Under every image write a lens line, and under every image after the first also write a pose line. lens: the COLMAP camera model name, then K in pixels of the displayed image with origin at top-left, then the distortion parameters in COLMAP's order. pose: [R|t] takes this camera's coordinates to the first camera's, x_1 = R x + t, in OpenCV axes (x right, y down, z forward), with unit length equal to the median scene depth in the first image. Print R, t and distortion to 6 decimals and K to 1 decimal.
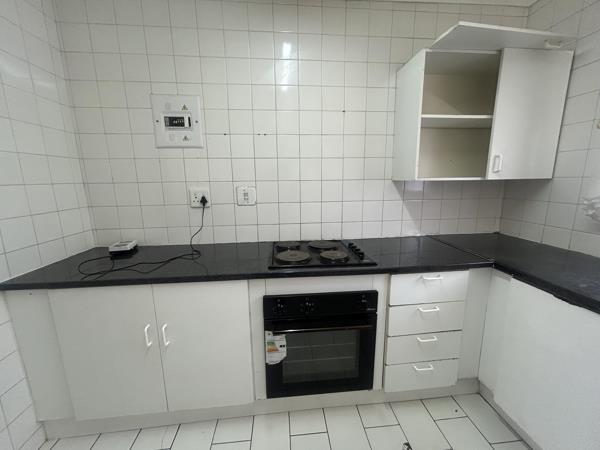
lens RADIAL K [[242.2, 0, 300.6], [0, 242.2, 223.7], [0, 0, 1]] dist [0.000350, 0.000182]
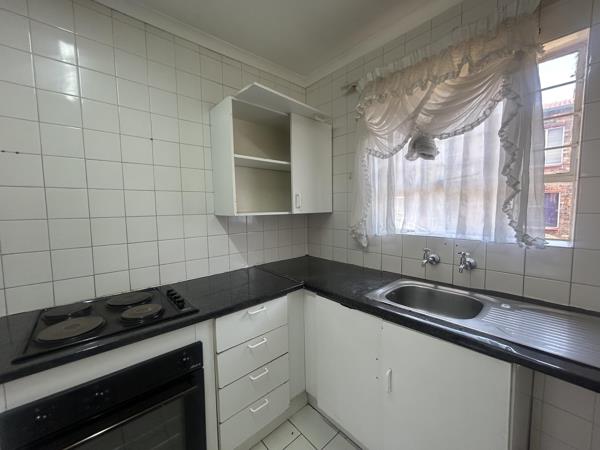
lens RADIAL K [[242.2, 0, 300.4], [0, 242.2, 224.1], [0, 0, 1]] dist [0.000350, 0.000182]
pose [[0.806242, -0.041425, 0.590133, 0.090568], [0.112349, 0.990113, -0.083990, -0.026571], [-0.580819, 0.134017, 0.802925, 0.023379]]
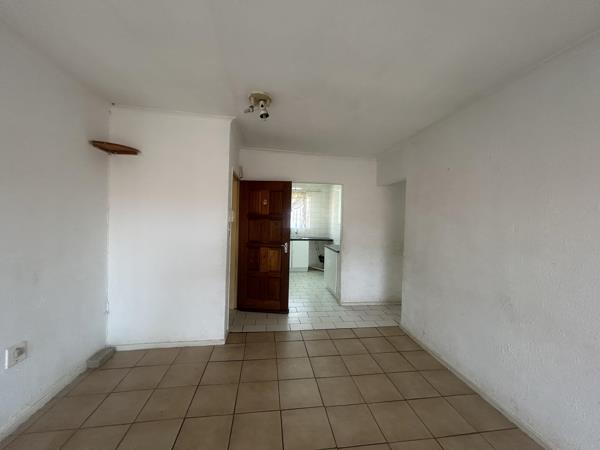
lens RADIAL K [[242.2, 0, 300.8], [0, 242.2, 224.6], [0, 0, 1]] dist [0.000350, 0.000182]
pose [[-0.039454, -0.000902, 0.999221, -3.568503], [0.159293, 0.987205, 0.007181, -0.061881], [-0.986443, 0.159452, -0.038805, 0.485216]]
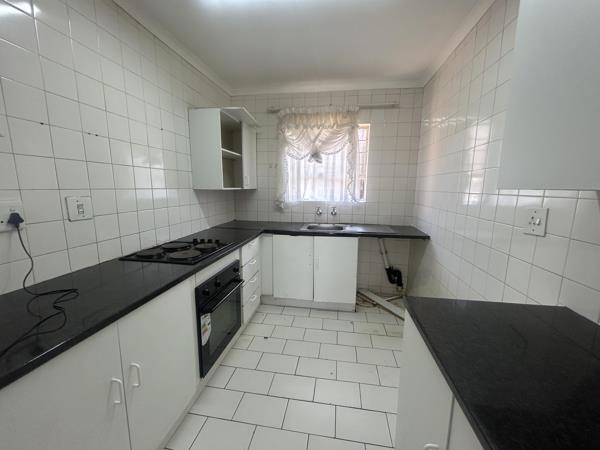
lens RADIAL K [[242.2, 0, 299.2], [0, 242.2, 222.7], [0, 0, 1]] dist [0.000350, 0.000182]
pose [[0.259119, -0.127273, 0.957423, -0.903873], [0.162441, 0.982902, 0.086697, -0.024429], [-0.952087, 0.133060, 0.275363, 0.135208]]
